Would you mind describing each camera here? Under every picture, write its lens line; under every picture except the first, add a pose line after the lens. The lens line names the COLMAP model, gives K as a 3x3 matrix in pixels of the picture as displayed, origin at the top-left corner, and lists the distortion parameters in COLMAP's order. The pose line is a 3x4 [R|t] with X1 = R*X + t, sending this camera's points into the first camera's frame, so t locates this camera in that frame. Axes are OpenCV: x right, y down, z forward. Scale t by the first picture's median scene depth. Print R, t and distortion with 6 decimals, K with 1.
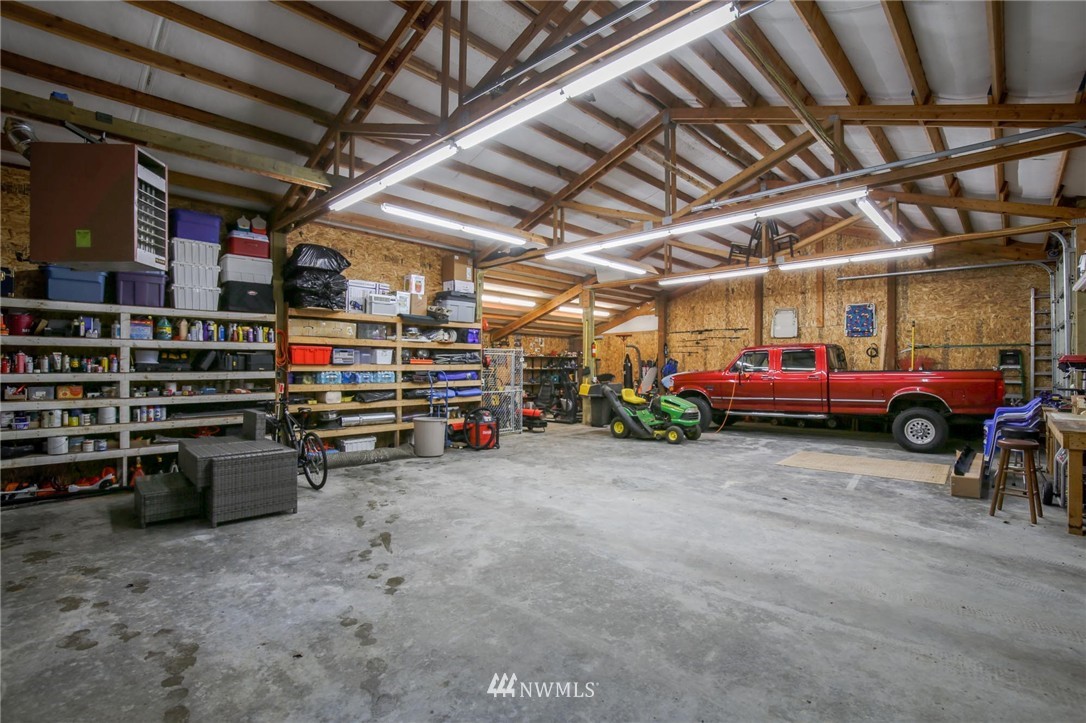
lens RADIAL K [[508.5, 0, 541.8], [0, 508.5, 365.4], [0, 0, 1]] dist [-0.042460, -0.000649]
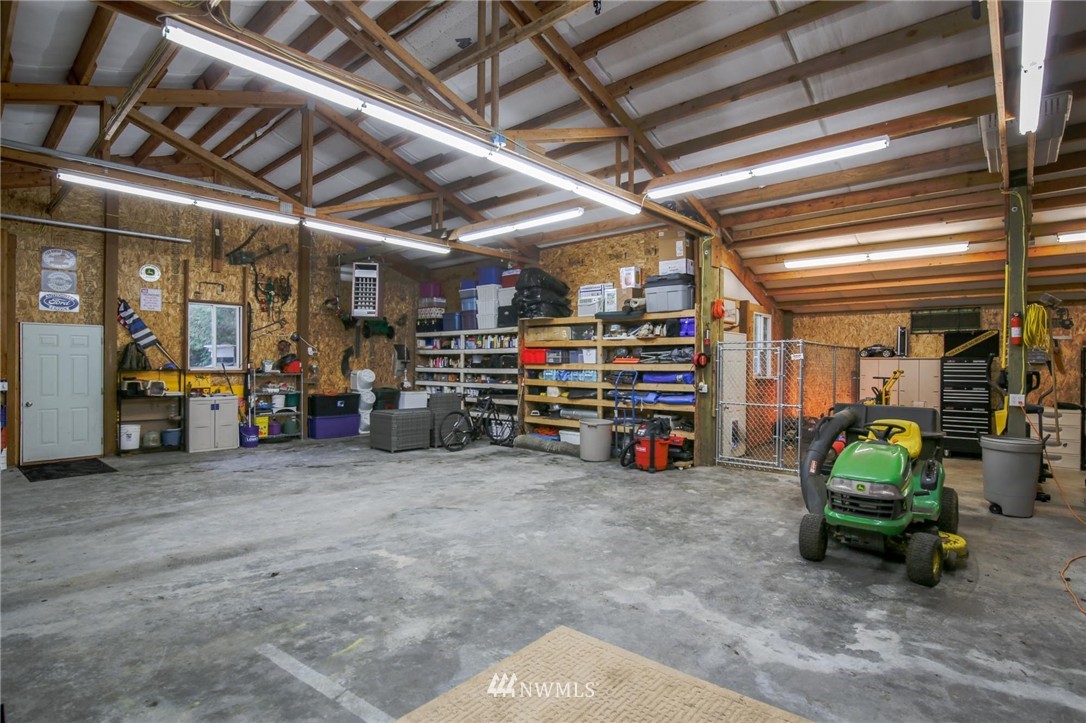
lens RADIAL K [[538.4, 0, 542.3], [0, 538.4, 361.6], [0, 0, 1]] dist [-0.001004, 0.001324]
pose [[0.023353, -0.001527, -0.999726, 0.818372], [-0.001551, 0.999998, -0.001563, -0.004349], [0.999726, 0.001587, 0.023351, 0.918289]]
